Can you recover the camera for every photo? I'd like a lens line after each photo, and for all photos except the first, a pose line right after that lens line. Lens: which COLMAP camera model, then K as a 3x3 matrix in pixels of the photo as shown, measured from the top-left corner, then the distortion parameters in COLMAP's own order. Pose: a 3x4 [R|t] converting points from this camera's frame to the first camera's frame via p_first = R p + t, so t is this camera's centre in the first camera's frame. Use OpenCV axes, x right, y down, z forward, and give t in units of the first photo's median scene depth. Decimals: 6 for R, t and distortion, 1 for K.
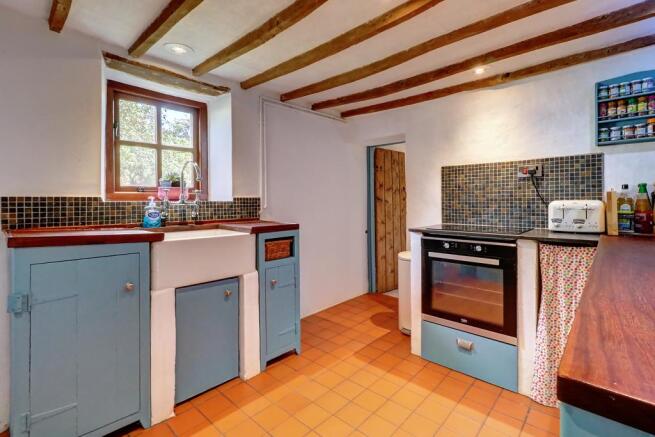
lens RADIAL K [[311.3, 0, 328.7], [0, 311.3, 202.2], [0, 0, 1]] dist [-0.000084, 0.000285]
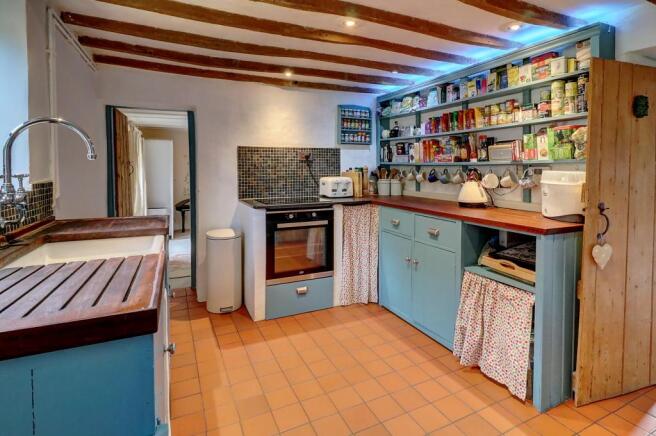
lens RADIAL K [[334.7, 0, 339.6], [0, 334.7, 177.4], [0, 0, 1]] dist [0.001007, -0.000428]
pose [[0.365909, -0.024863, 0.930318, -0.743483], [0.002530, 0.999666, 0.025721, -0.045187], [-0.930647, -0.007058, 0.365850, 0.328973]]
